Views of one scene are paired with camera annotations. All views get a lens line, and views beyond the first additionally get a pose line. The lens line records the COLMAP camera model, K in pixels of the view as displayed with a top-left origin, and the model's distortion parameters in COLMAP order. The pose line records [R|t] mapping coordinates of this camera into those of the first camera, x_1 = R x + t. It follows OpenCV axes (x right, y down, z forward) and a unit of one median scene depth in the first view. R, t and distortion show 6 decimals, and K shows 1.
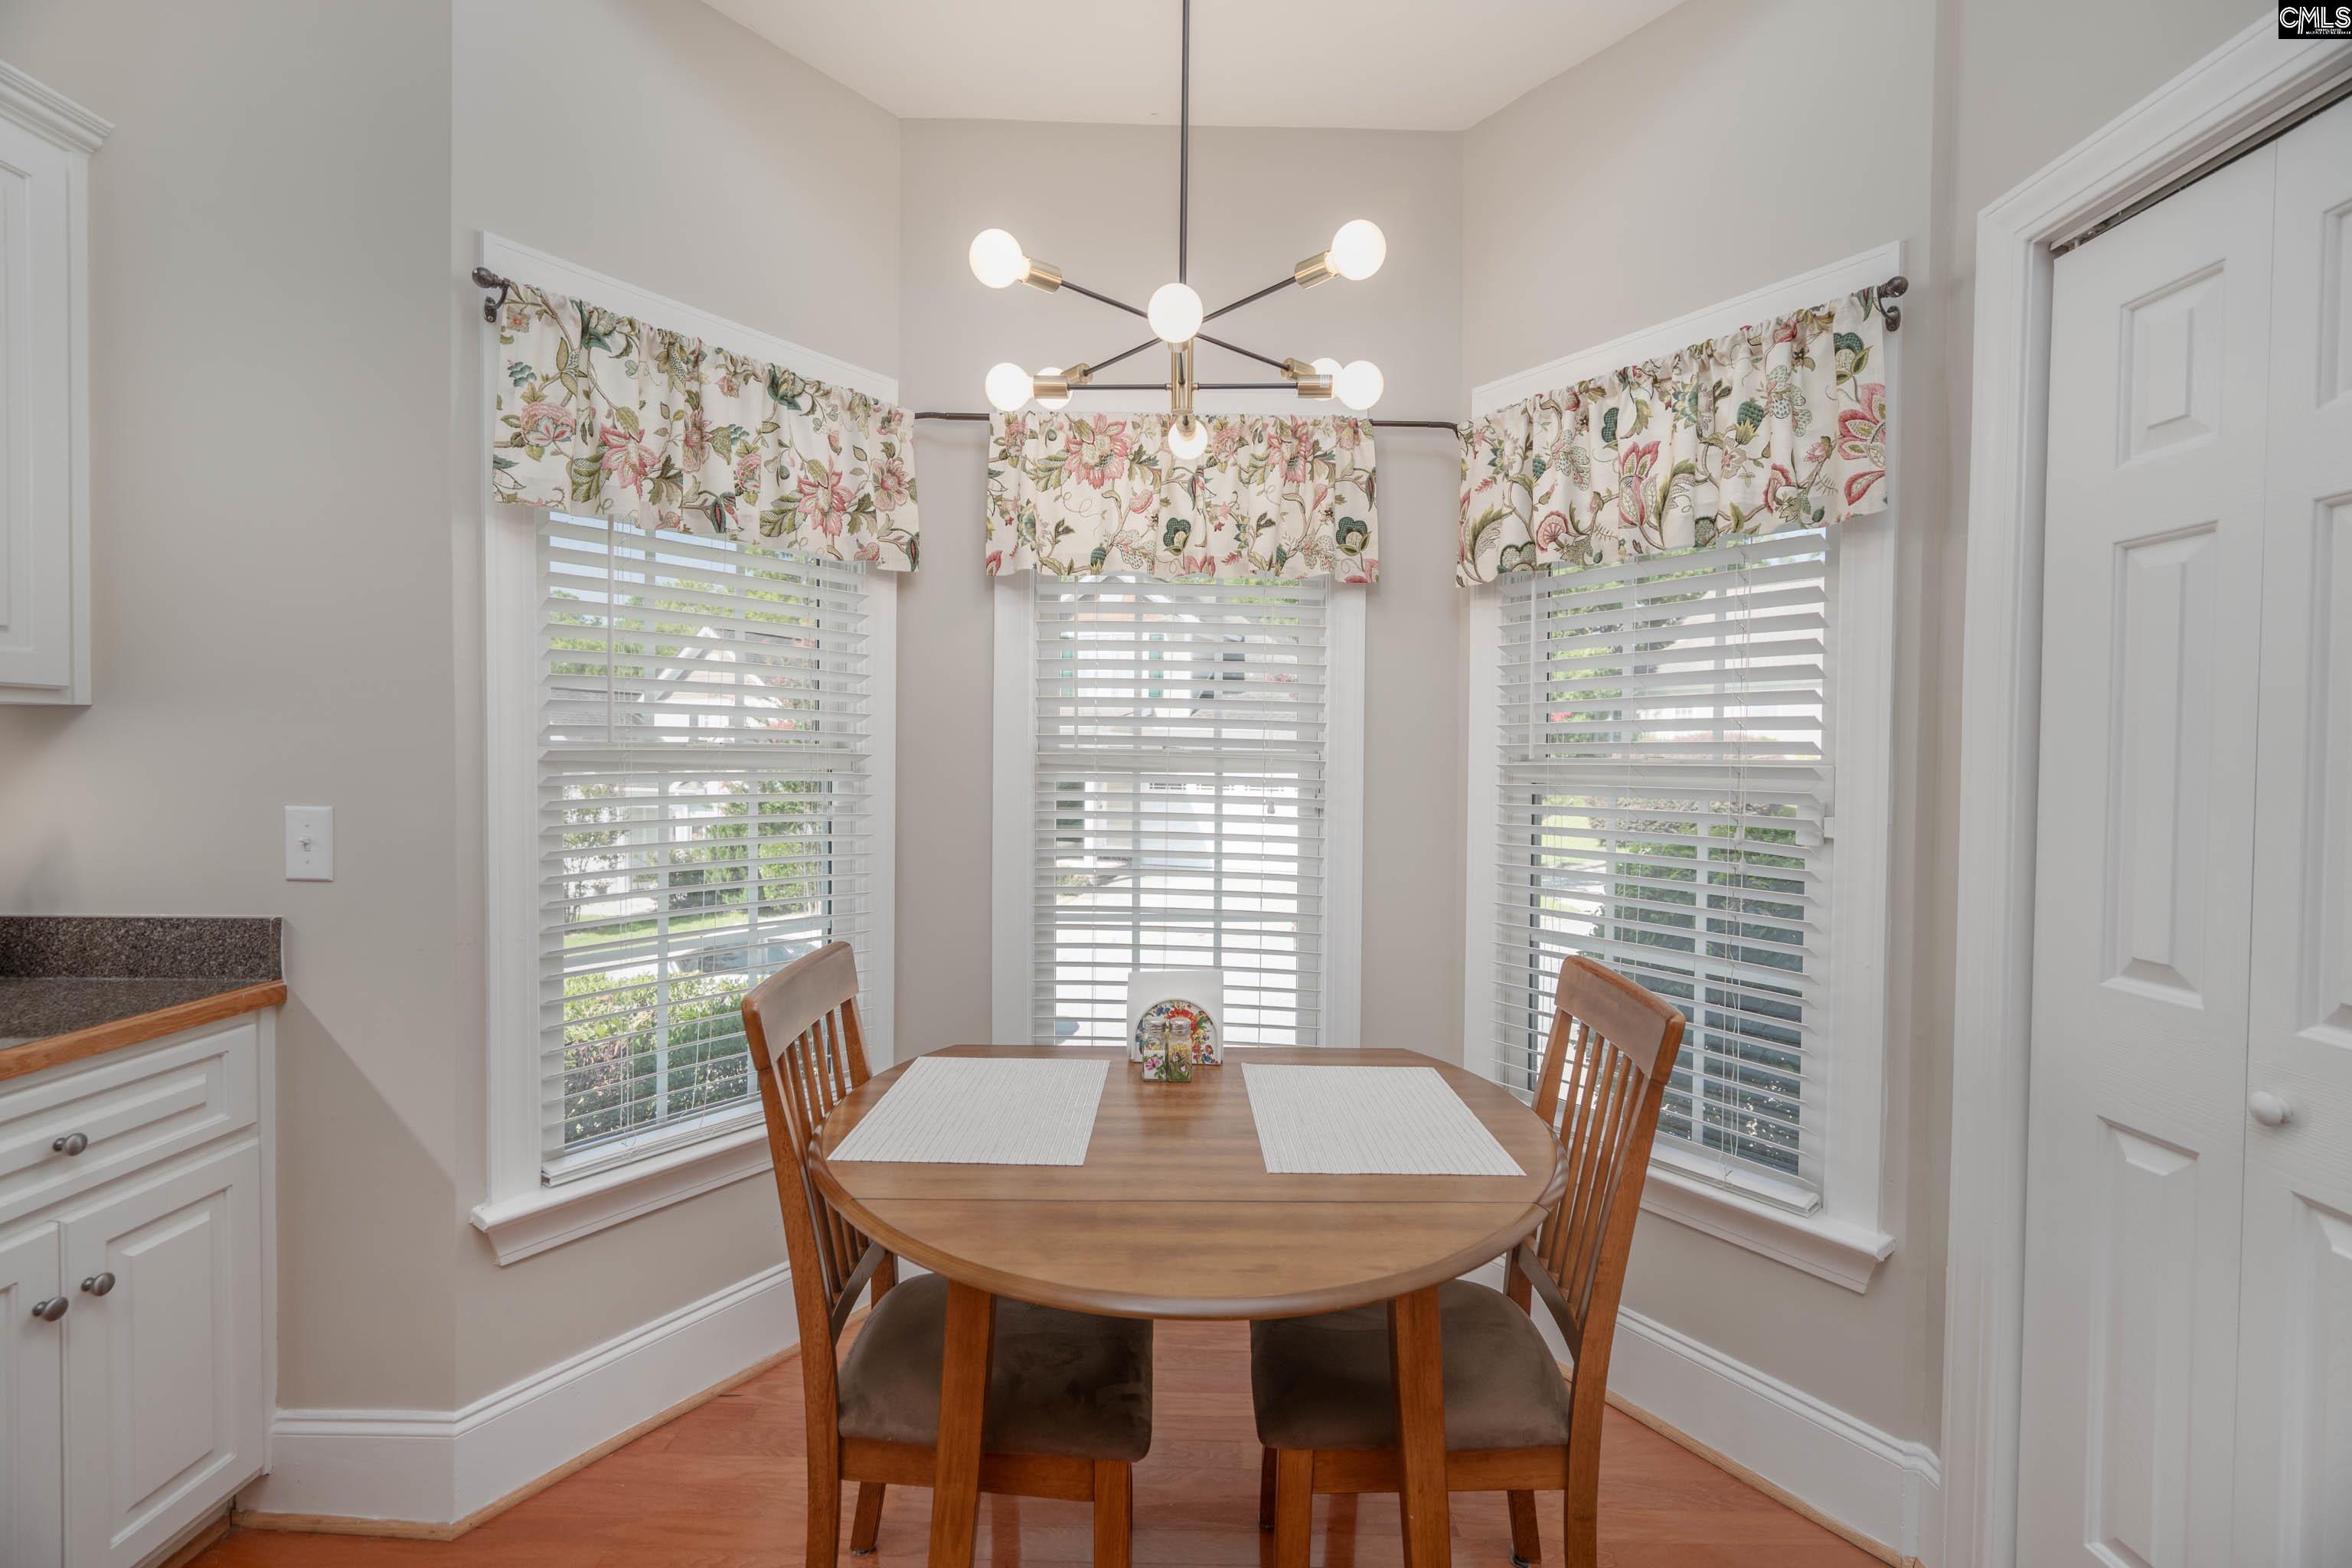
lens RADIAL K [[1059.7, 0, 1160.0], [0, 1059.7, 770.7], [0, 0, 1]] dist [-0.004812, 0.002254]
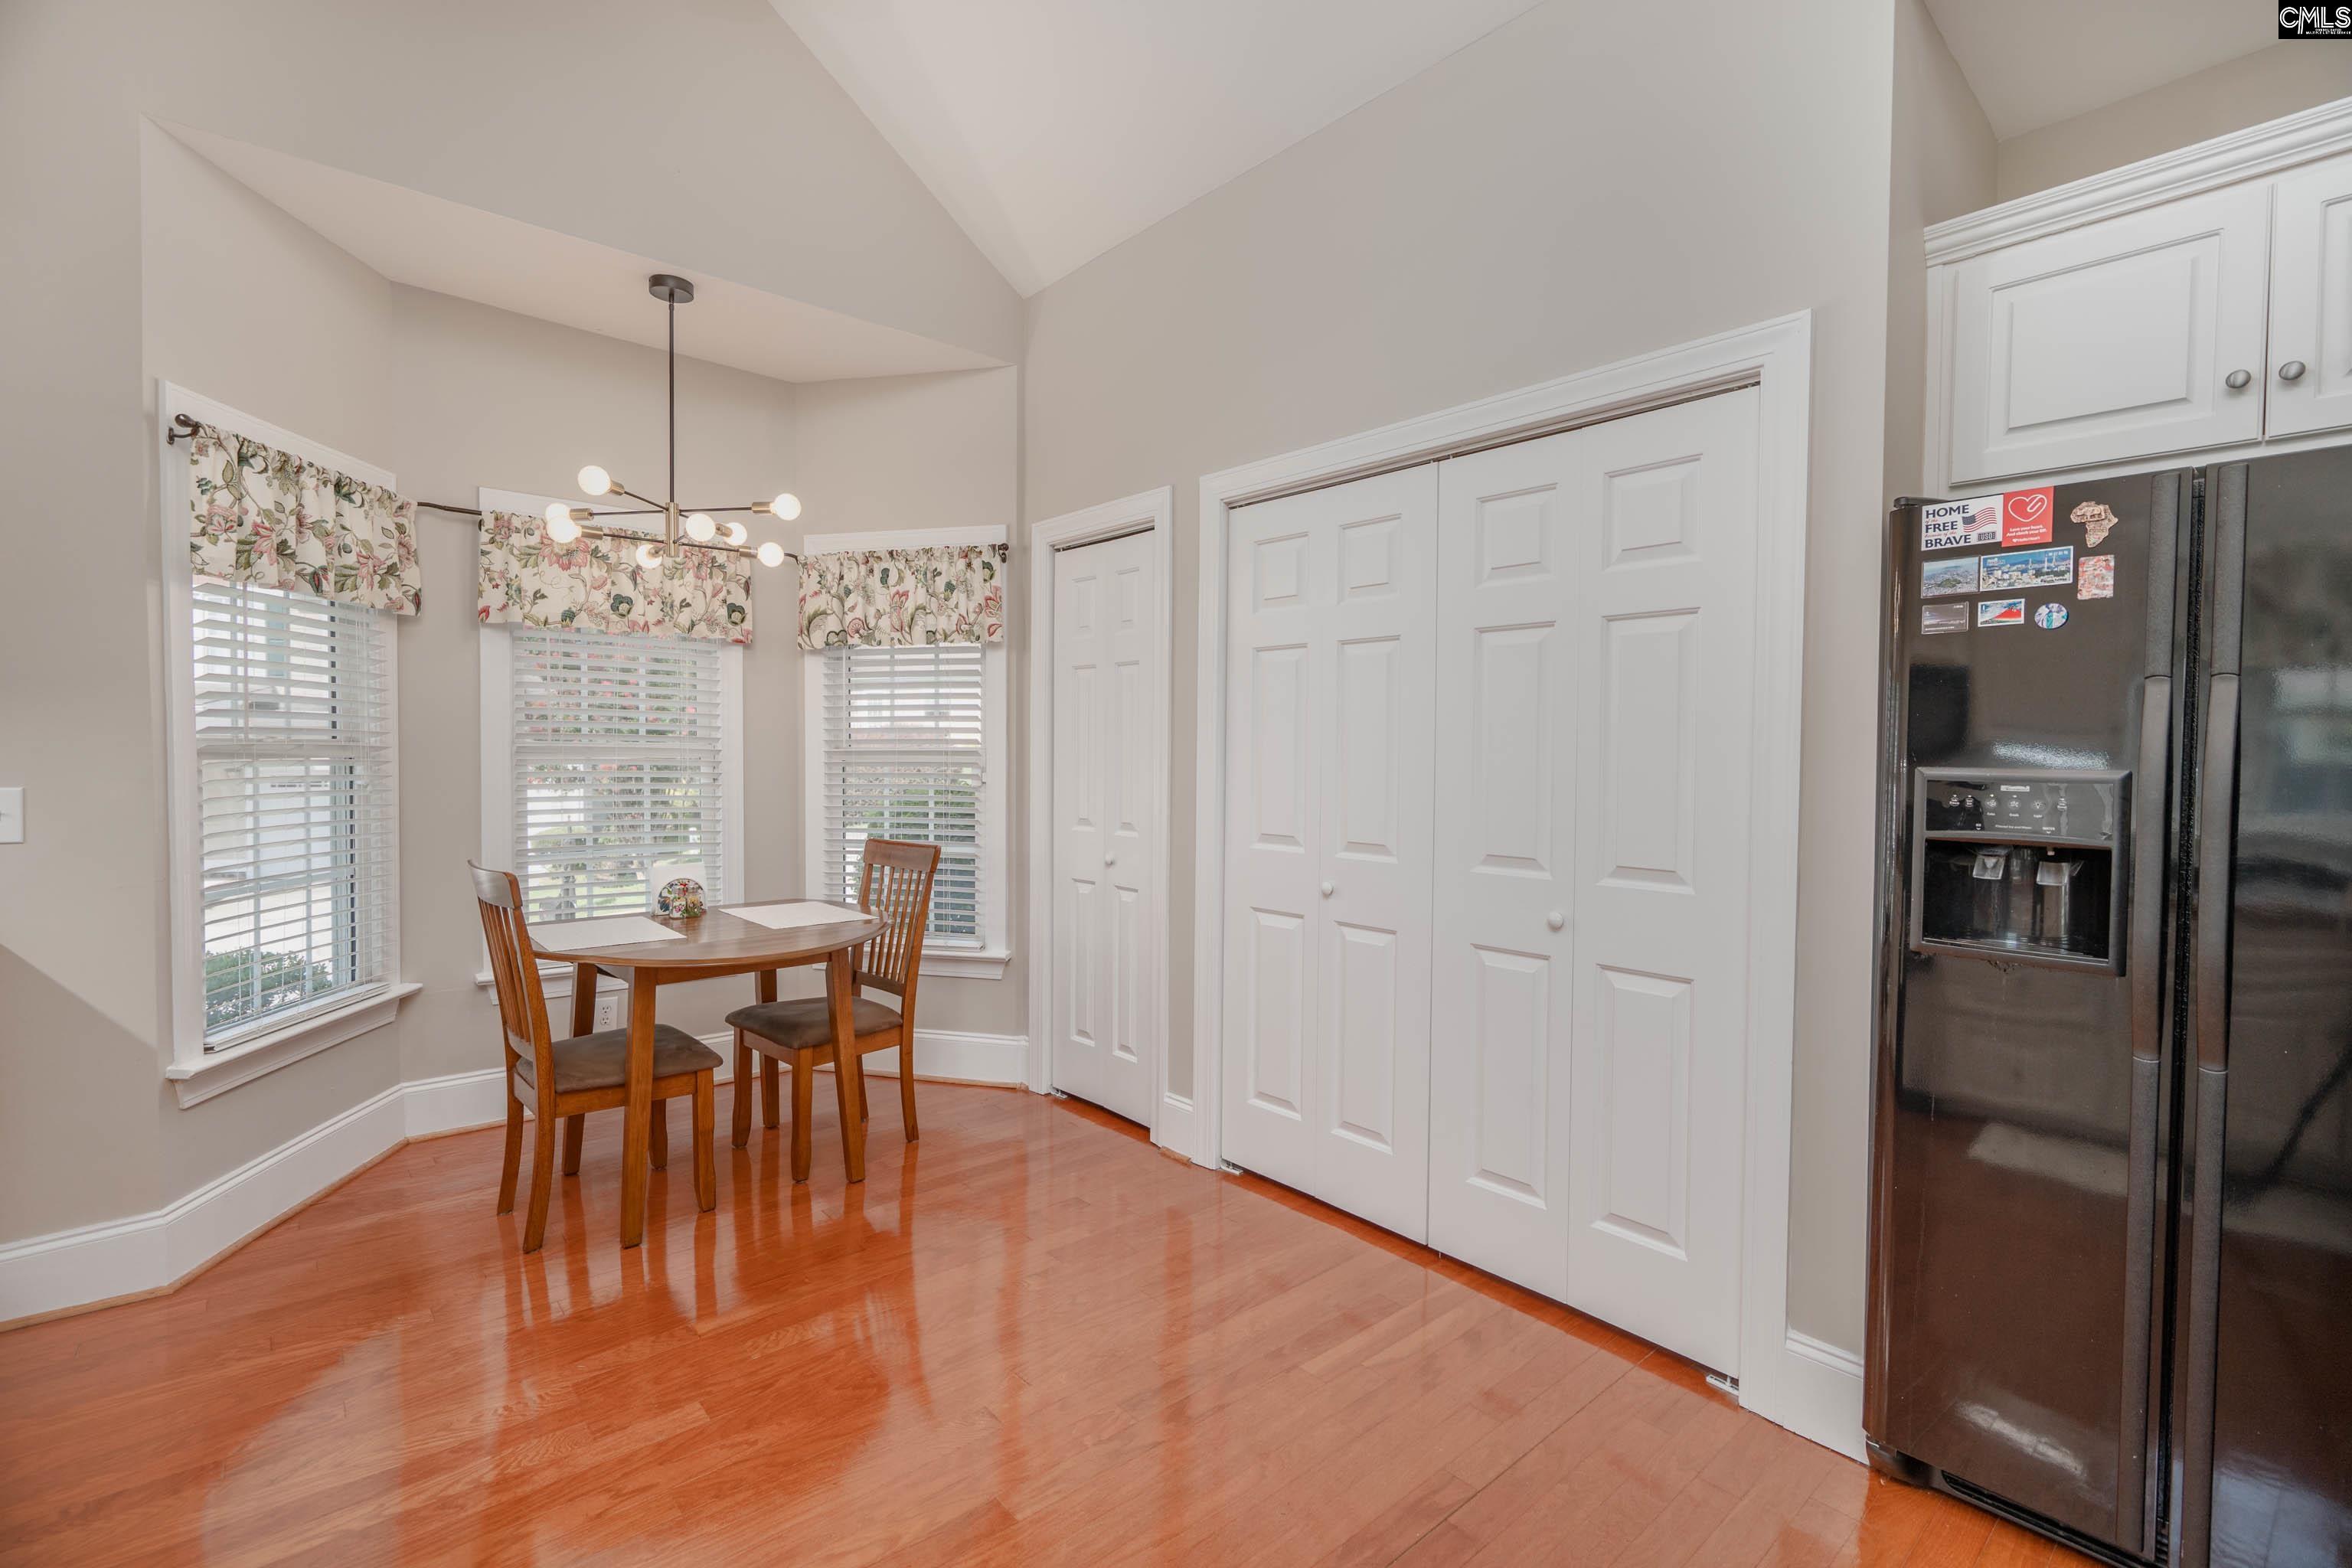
lens RADIAL K [[1059.7, 0, 1186.7], [0, 1059.7, 776.5], [0, 0, 1]] dist [-0.004812, 0.002254]
pose [[0.731310, -0.023929, 0.681626, -0.510168], [0.014025, 0.999701, 0.020049, 0.011979], [-0.681901, -0.005102, 0.731426, -0.816296]]
